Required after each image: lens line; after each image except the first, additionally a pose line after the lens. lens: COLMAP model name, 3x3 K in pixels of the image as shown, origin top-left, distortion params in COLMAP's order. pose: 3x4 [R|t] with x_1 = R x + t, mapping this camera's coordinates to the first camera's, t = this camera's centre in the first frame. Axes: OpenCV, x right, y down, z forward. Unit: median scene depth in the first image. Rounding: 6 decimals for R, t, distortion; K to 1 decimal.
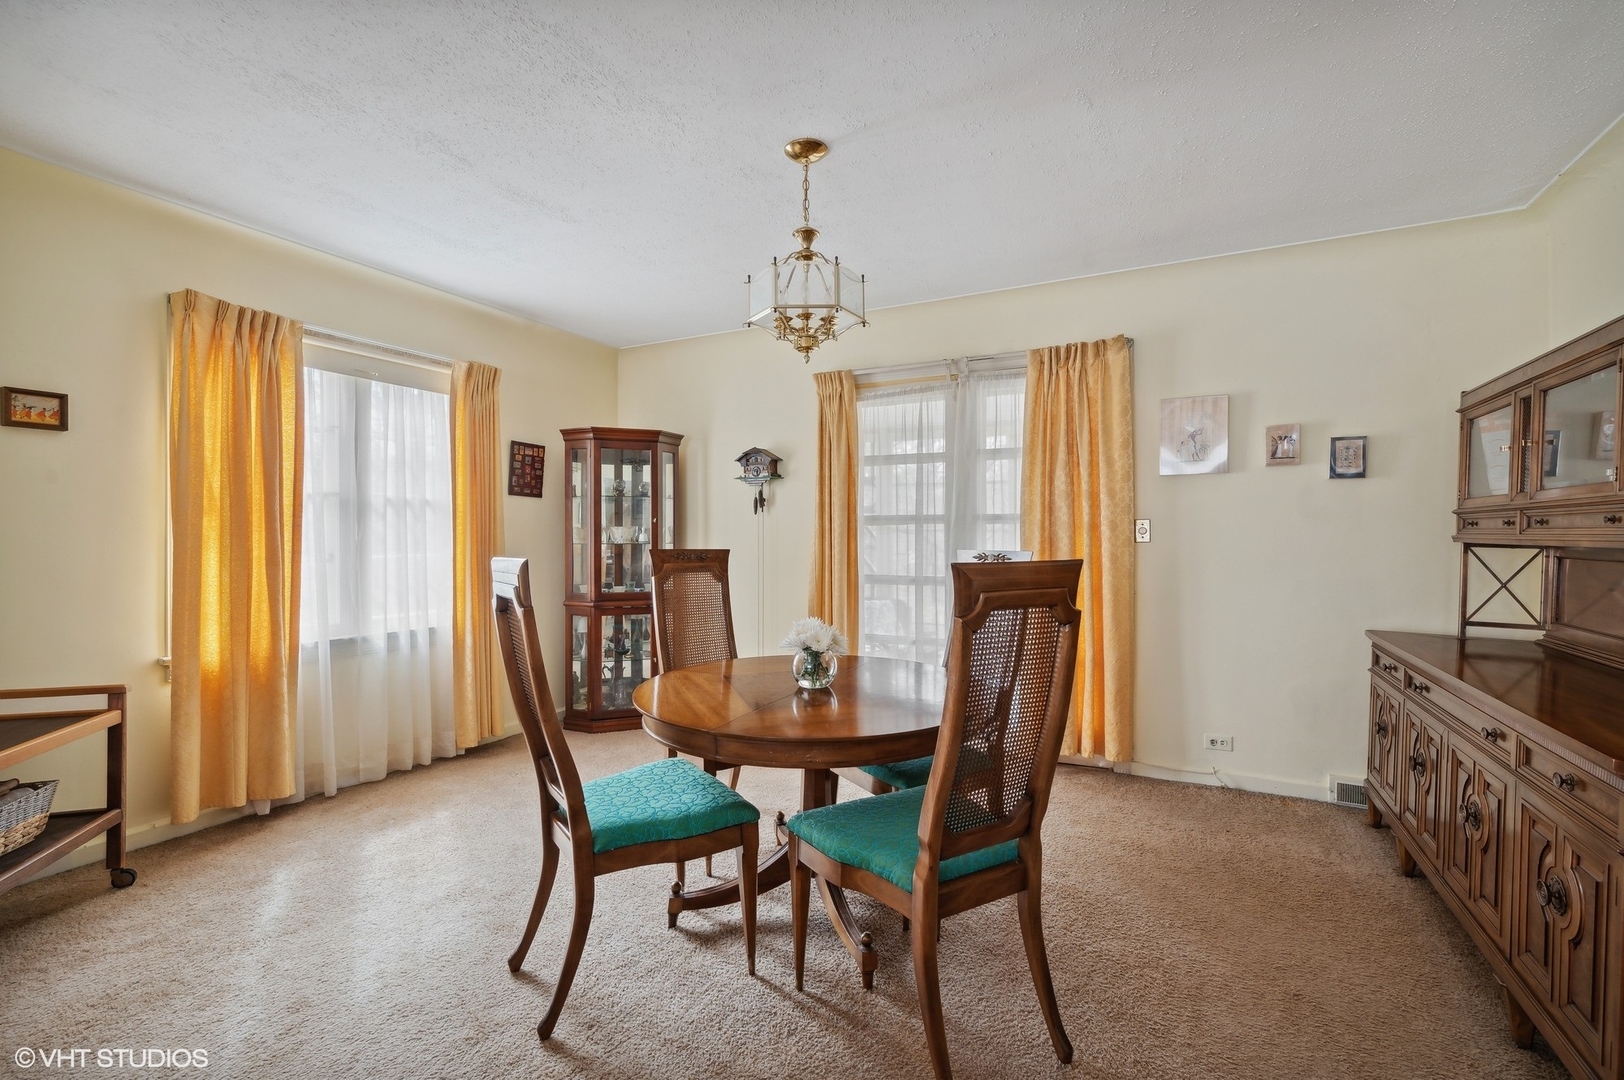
lens RADIAL K [[709.2, 0, 804.1], [0, 709.2, 550.0], [0, 0, 1]] dist [-0.005711, 0.000157]
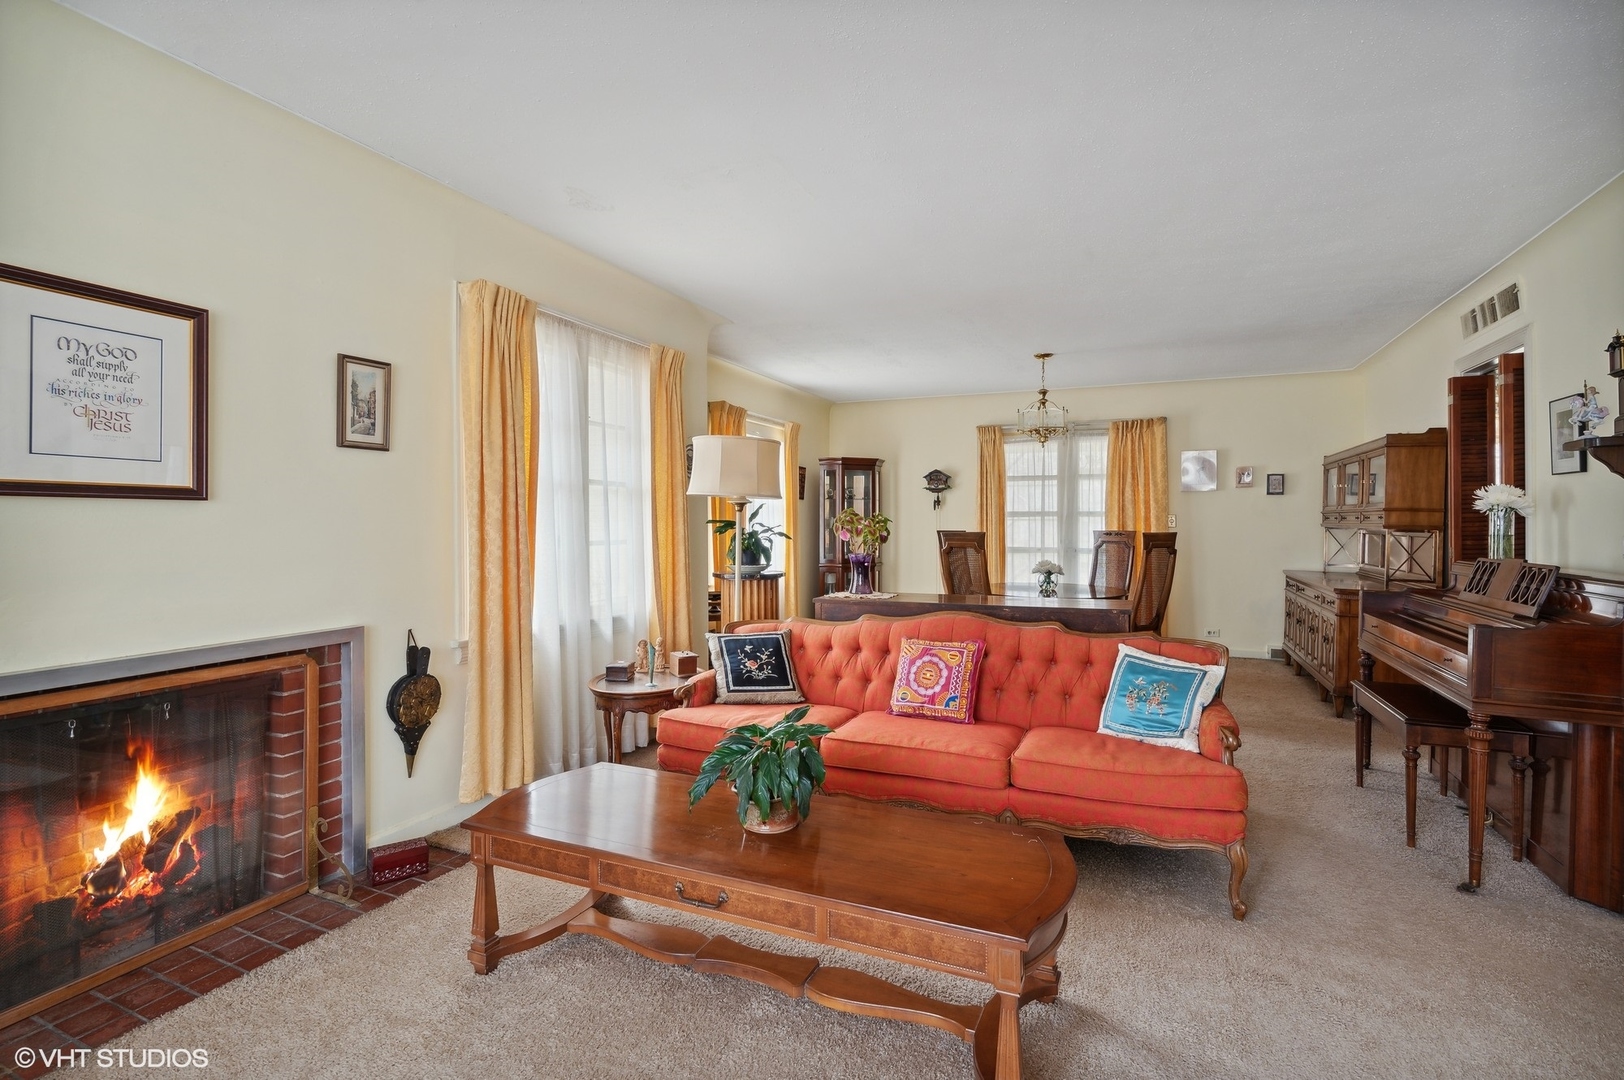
lens RADIAL K [[767.1, 0, 814.1], [0, 767.1, 540.3], [0, 0, 1]] dist [0.002329, -0.000459]
pose [[0.996998, -0.003521, 0.077351, -0.608374], [0.003222, 0.999987, 0.003996, 0.012749], [-0.077364, -0.003734, 0.996996, -0.926260]]
